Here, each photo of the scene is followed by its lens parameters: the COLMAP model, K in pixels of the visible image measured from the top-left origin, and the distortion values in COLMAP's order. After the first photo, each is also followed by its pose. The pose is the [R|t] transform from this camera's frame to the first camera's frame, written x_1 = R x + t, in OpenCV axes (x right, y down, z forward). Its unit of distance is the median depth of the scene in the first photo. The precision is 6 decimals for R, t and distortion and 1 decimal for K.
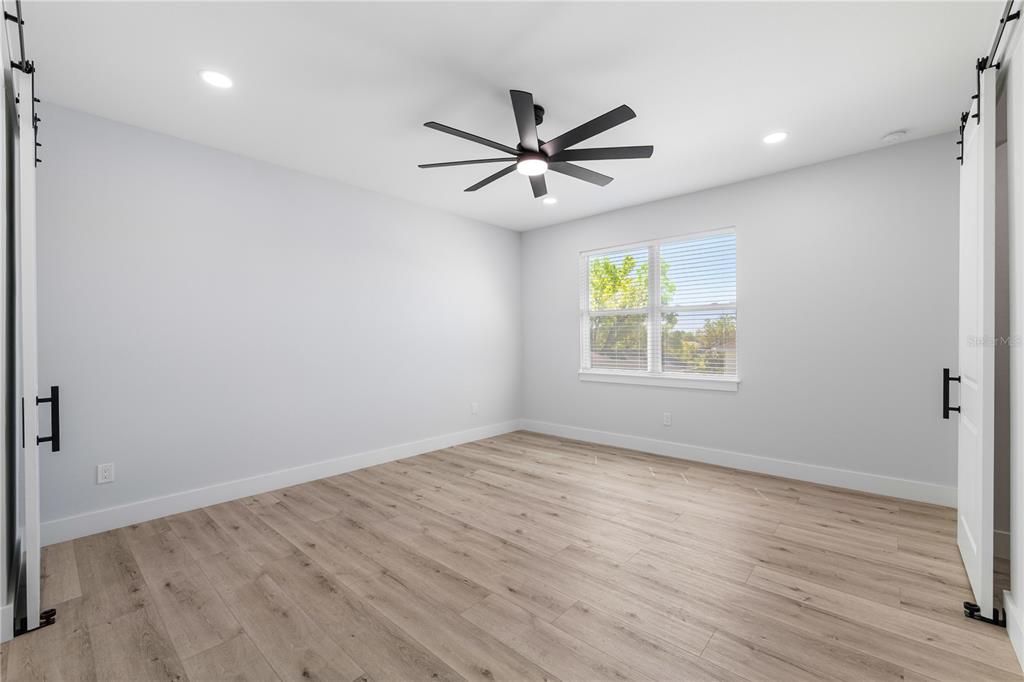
lens RADIAL K [[422.9, 0, 507.8], [0, 422.9, 339.6], [0, 0, 1]] dist [-0.000774, -0.000613]
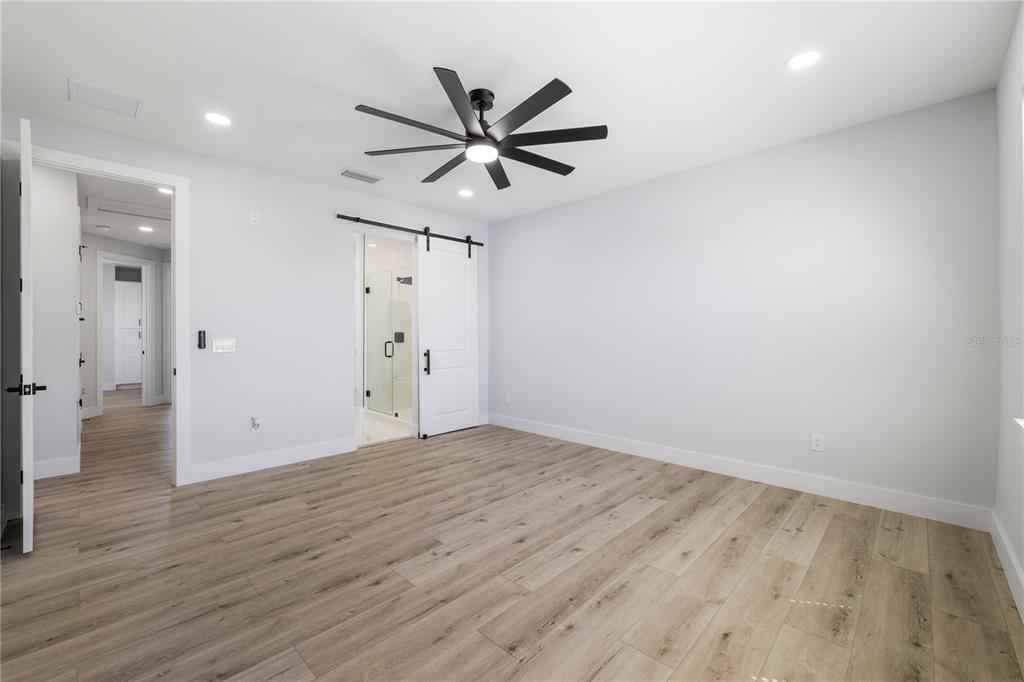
lens RADIAL K [[422.9, 0, 512.6], [0, 422.9, 335.8], [0, 0, 1]] dist [-0.000774, -0.000613]
pose [[-0.028971, 0.012307, -0.999504, 0.961776], [0.003083, 0.999921, 0.012222, 0.005243], [0.999575, -0.002727, -0.029007, 1.044043]]
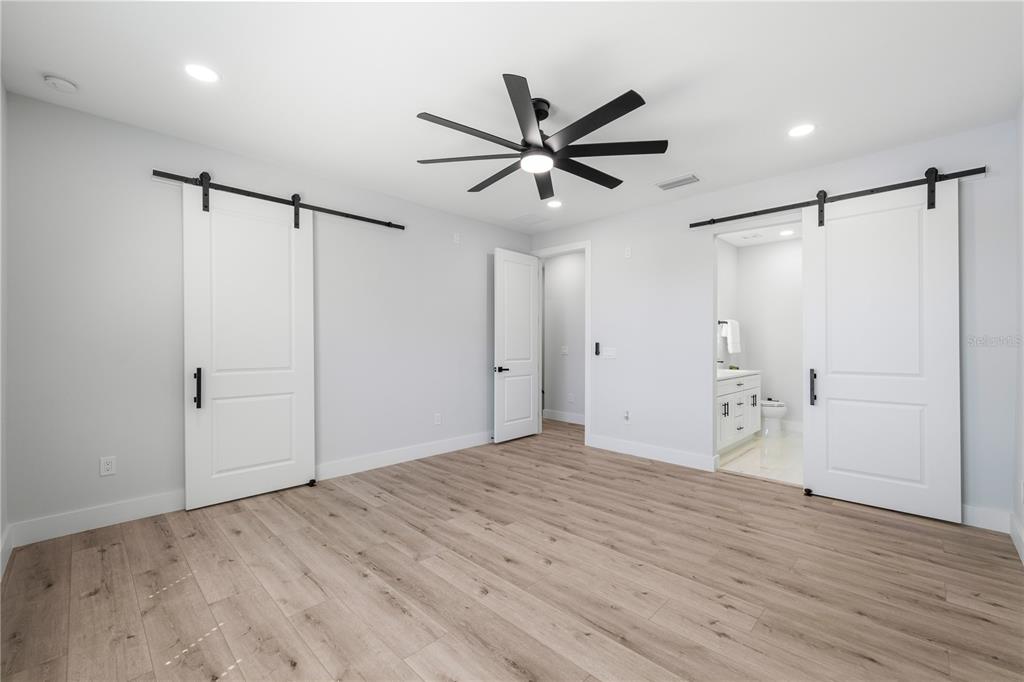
lens RADIAL K [[422.9, 0, 514.3], [0, 422.9, 344.8], [0, 0, 1]] dist [-0.000774, -0.000613]
pose [[-0.999450, 0.003411, 0.032983, 0.076435], [0.003408, 0.999994, -0.000122, 0.011012], [-0.032983, -0.000010, -0.999456, 1.854228]]
